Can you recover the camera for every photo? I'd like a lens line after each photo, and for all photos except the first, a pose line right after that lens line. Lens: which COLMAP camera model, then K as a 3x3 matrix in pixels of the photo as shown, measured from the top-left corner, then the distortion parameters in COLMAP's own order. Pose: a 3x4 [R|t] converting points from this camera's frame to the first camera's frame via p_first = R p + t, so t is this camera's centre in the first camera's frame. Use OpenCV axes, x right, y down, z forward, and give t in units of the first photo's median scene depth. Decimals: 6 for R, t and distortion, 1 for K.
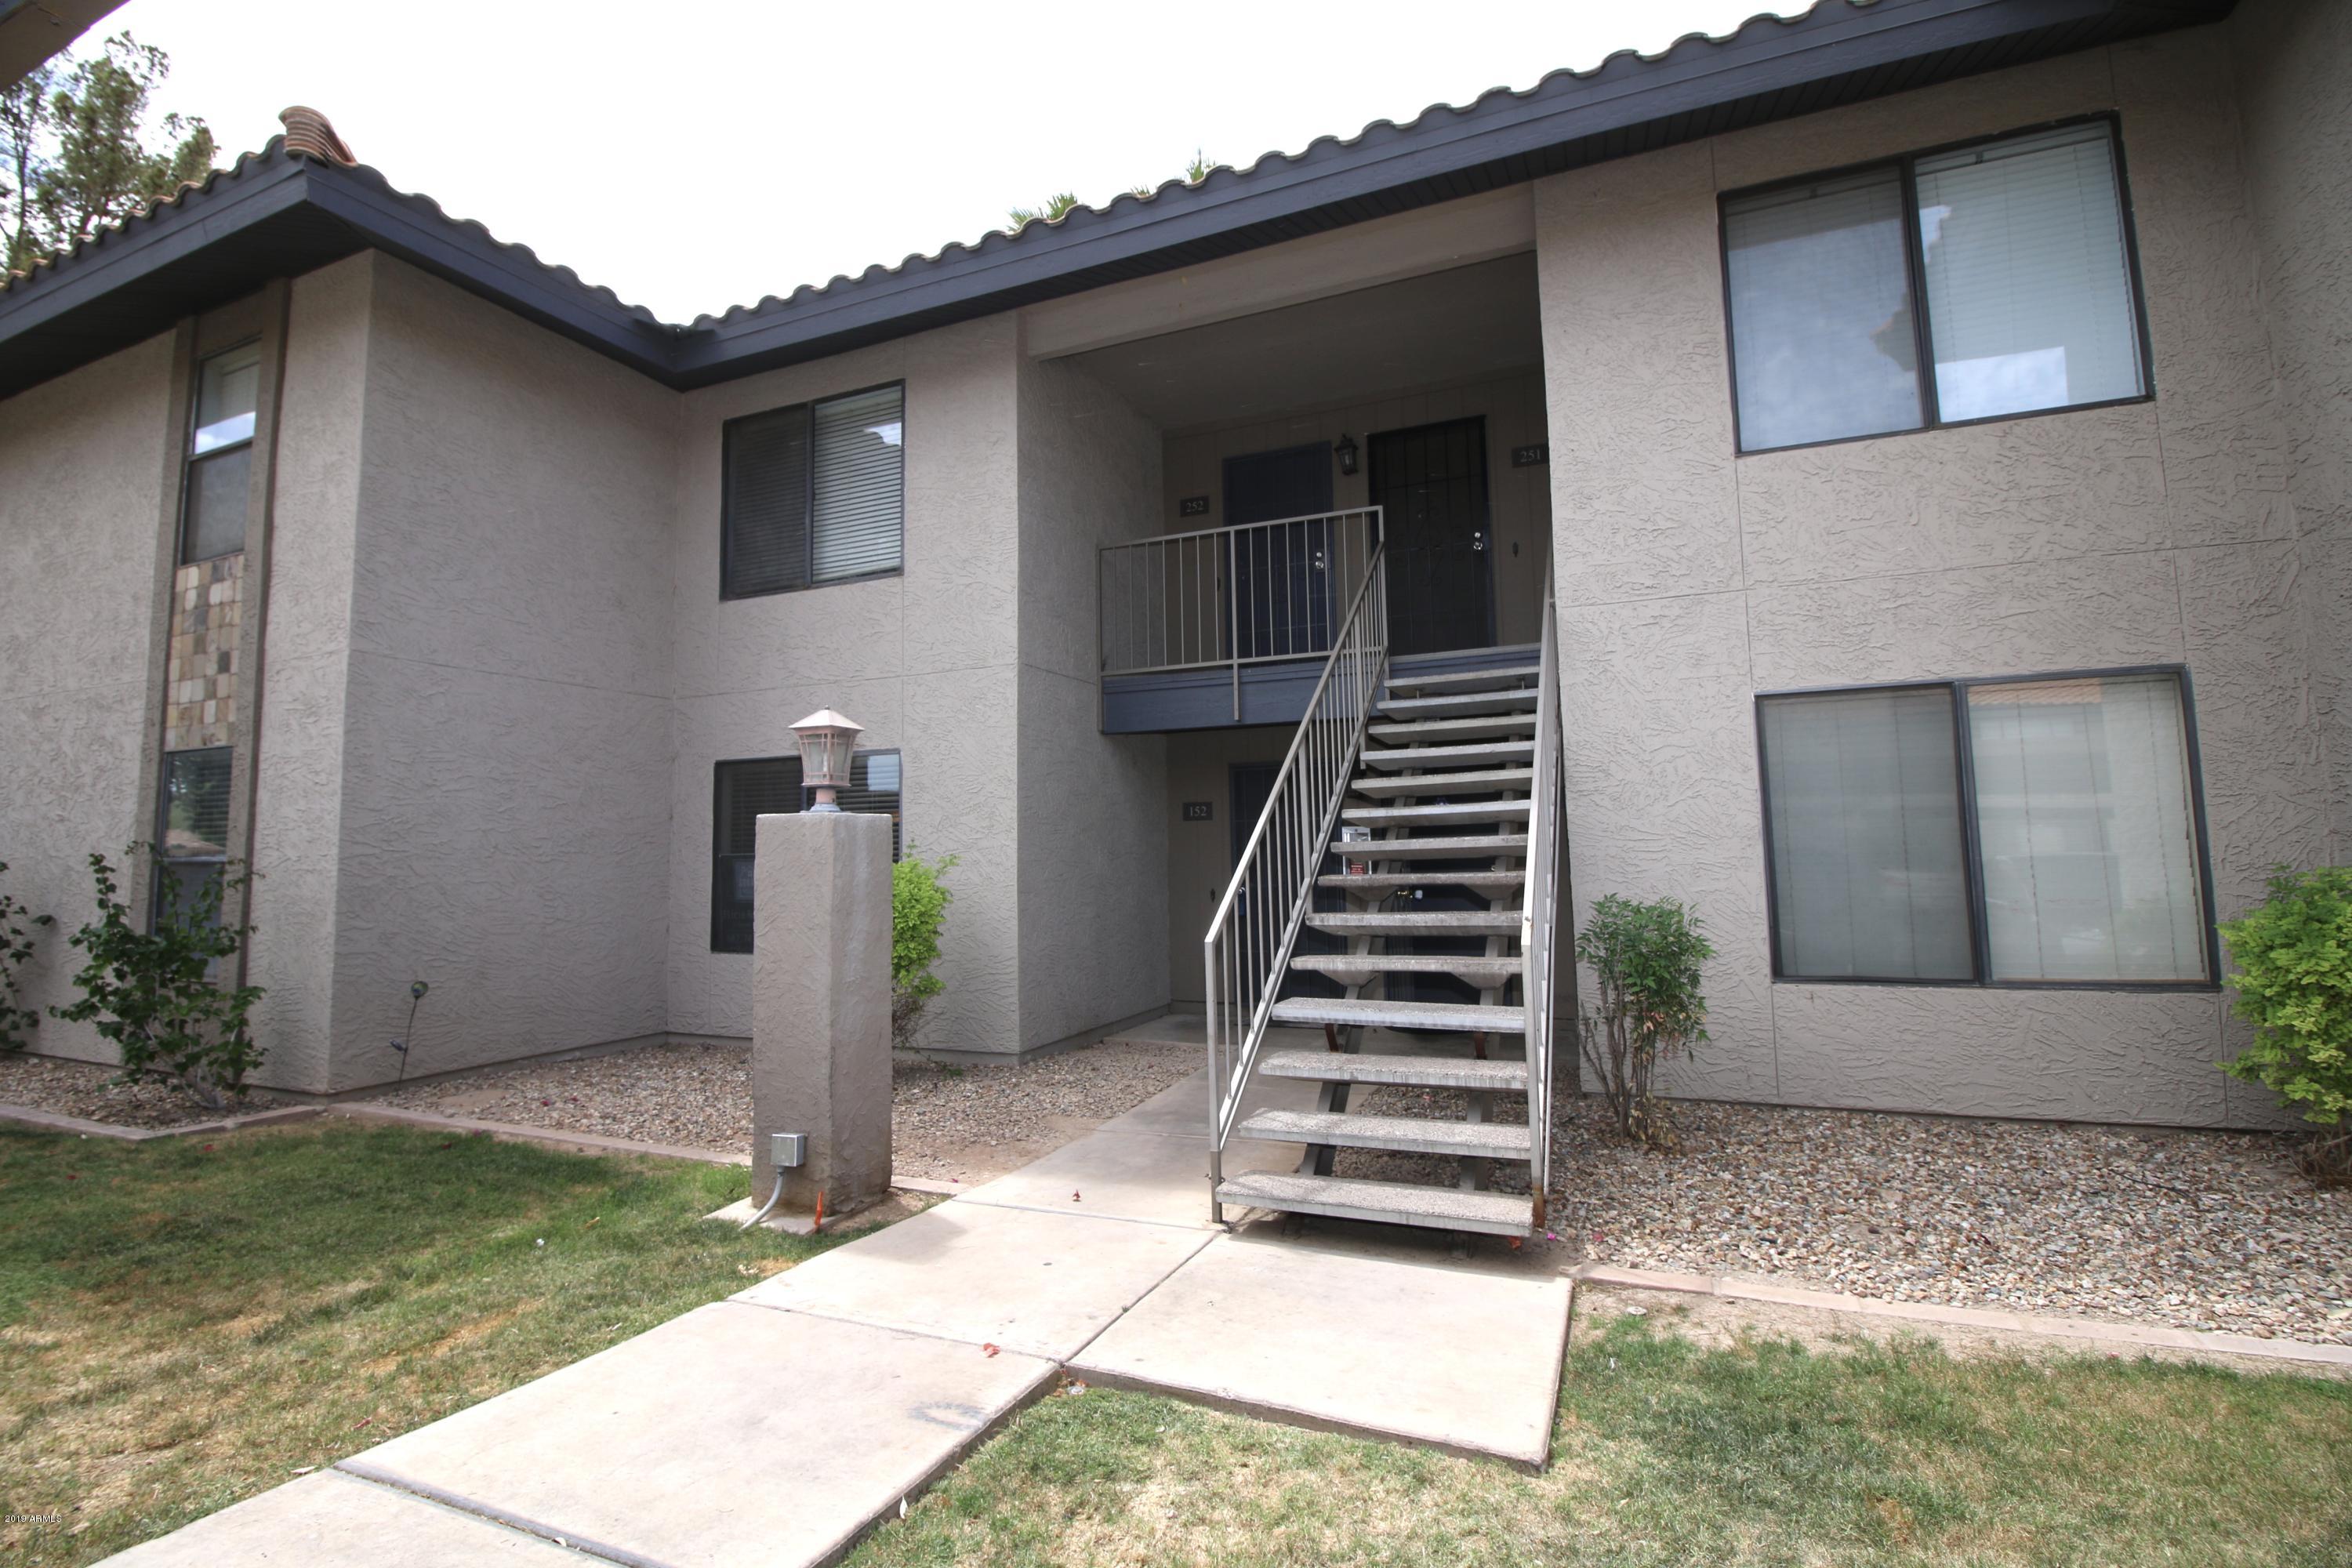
lens RADIAL K [[1086.0, 0, 1158.4], [0, 1086.0, 748.3], [0, 0, 1]] dist [0.001706, -0.014533]
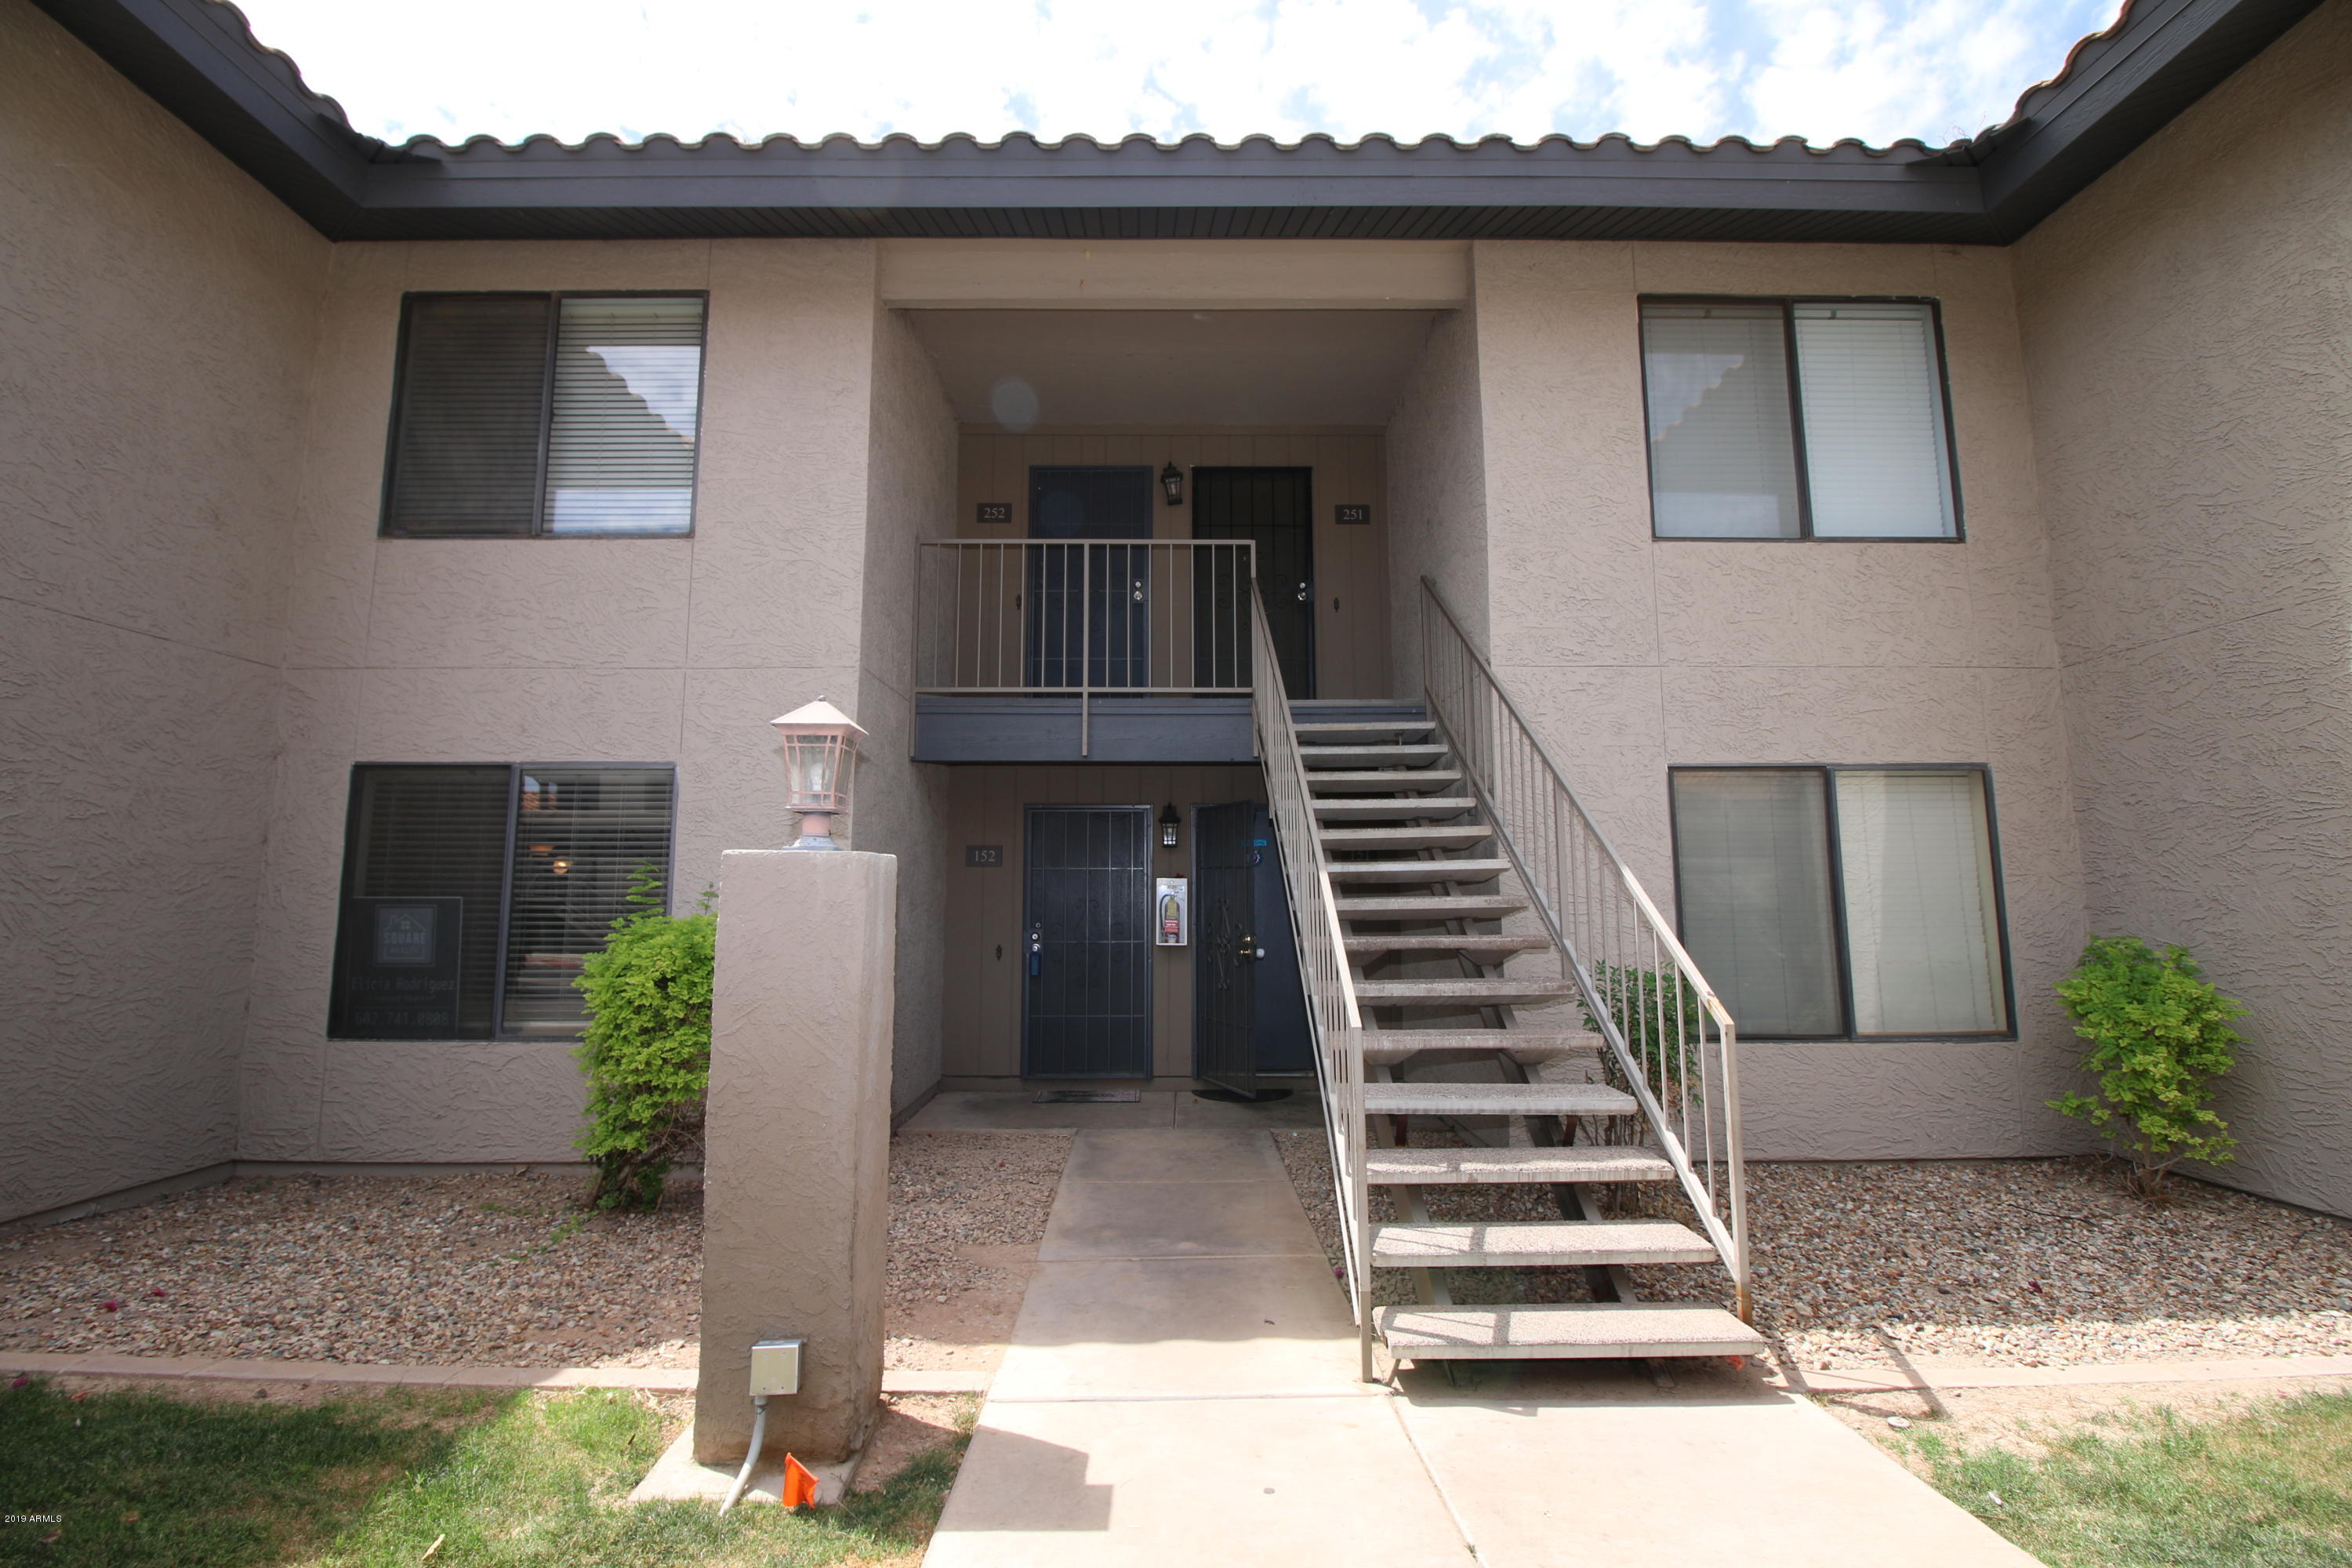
lens RADIAL K [[1086.0, 0, 1158.4], [0, 1086.0, 748.3], [0, 0, 1]] dist [0.001706, -0.014533]
pose [[0.914103, 0.071357, 0.399155, -0.317812], [-0.055114, 0.997123, -0.052040, 0.015324], [-0.401720, 0.025571, 0.915406, 0.230229]]
